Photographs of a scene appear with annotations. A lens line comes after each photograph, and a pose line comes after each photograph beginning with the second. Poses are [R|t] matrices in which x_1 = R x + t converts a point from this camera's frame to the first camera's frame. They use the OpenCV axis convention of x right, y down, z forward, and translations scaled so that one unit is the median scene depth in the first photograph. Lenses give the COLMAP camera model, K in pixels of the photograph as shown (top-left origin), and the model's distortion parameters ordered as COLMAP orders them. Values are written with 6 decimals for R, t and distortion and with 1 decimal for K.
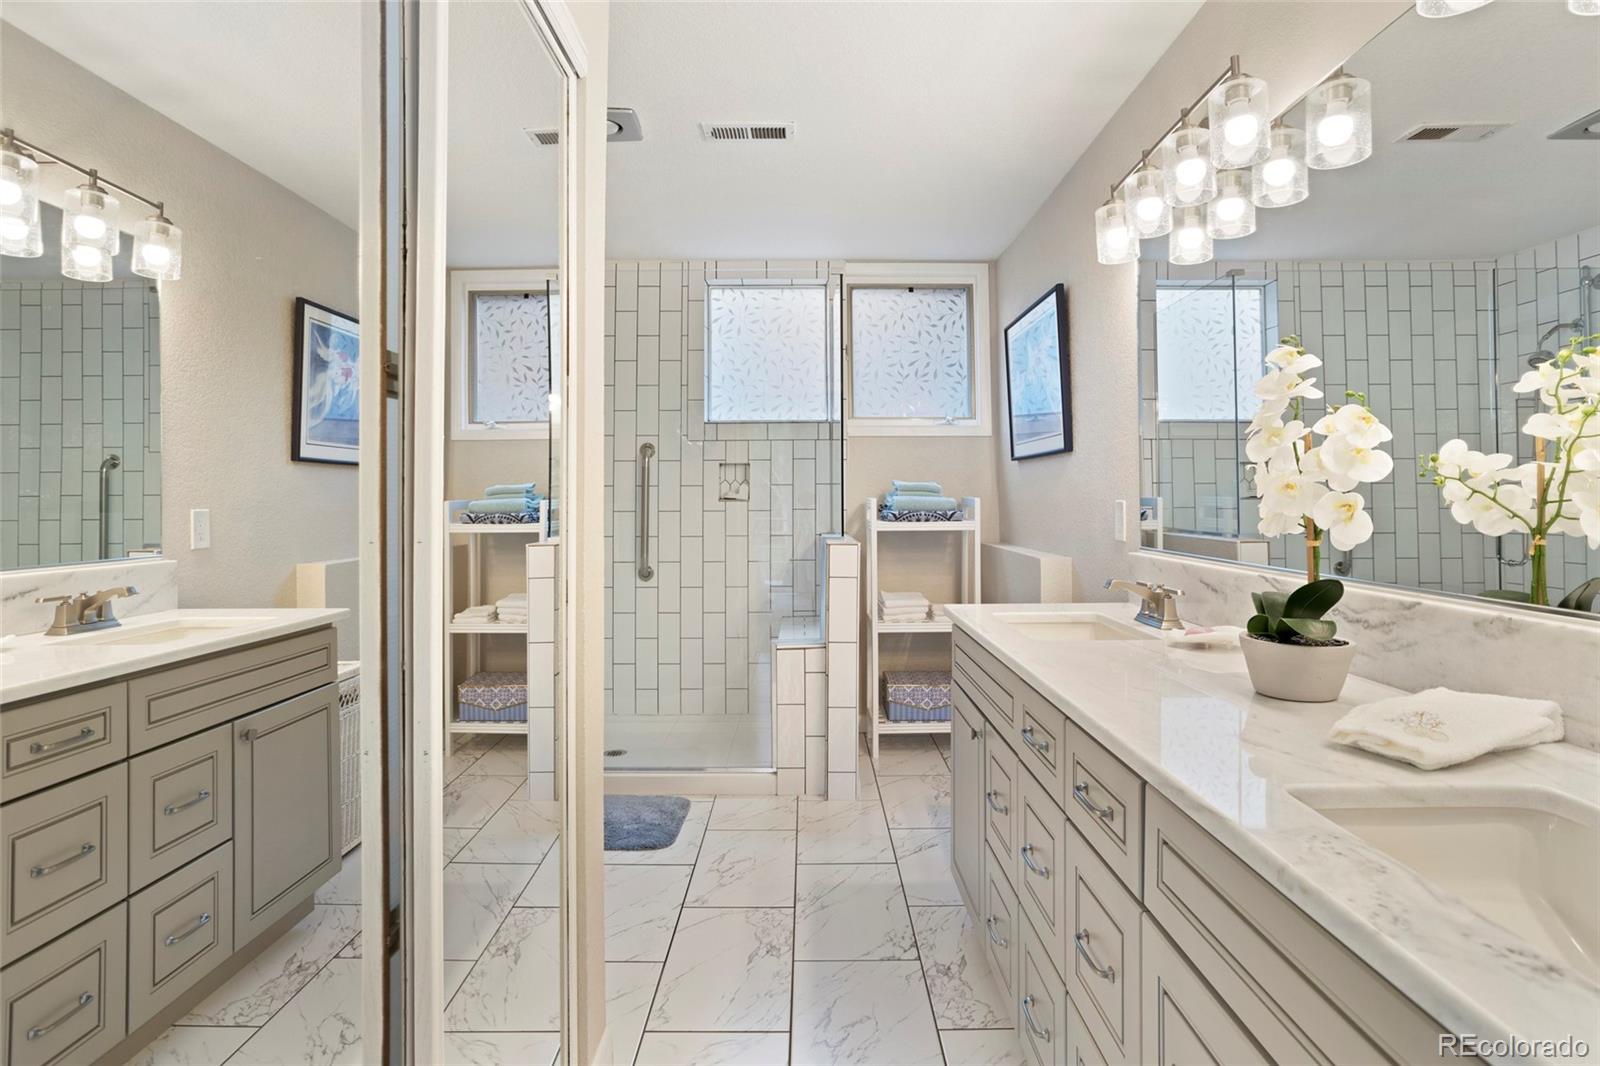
lens RADIAL K [[828.5, 0, 800.1], [0, 828.5, 525.1], [0, 0, 1]] dist [-0.029868, 0.014760]
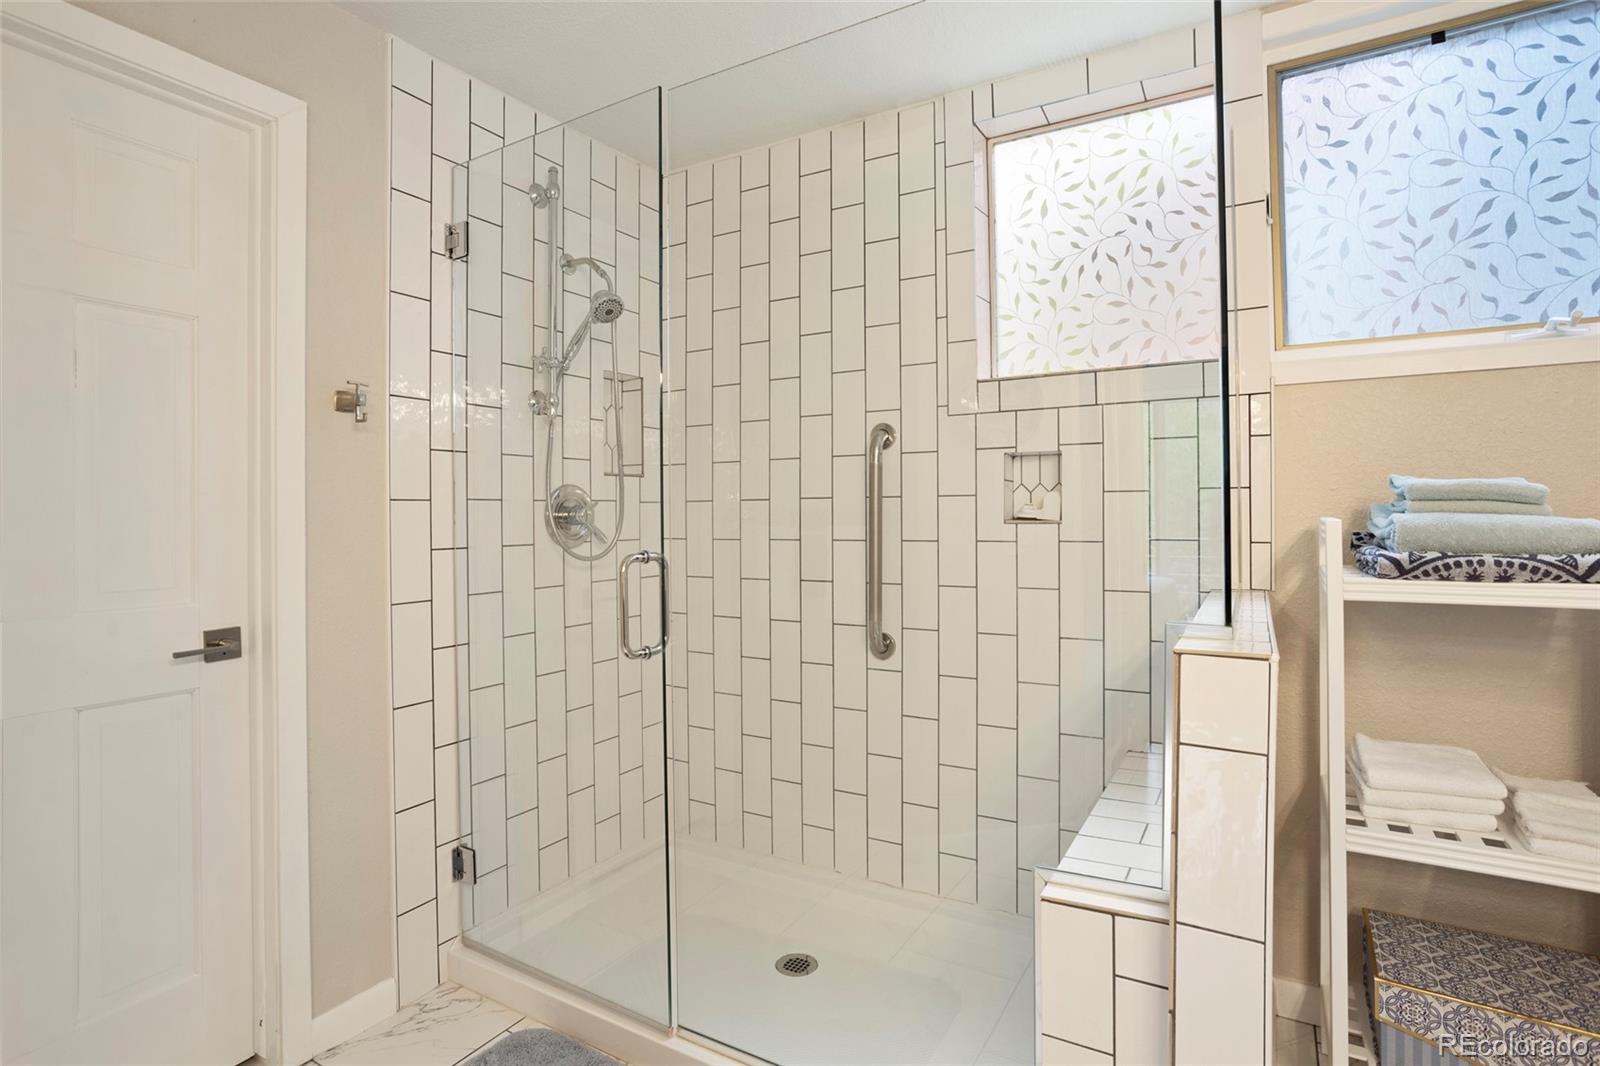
lens RADIAL K [[828.5, 0, 795.7], [0, 828.5, 519.1], [0, 0, 1]] dist [-0.029868, 0.014760]
pose [[0.870526, -0.001496, -0.492120, 0.050829], [-0.011270, 0.999673, -0.022974, -0.017722], [0.491993, 0.025546, 0.870224, 0.462971]]
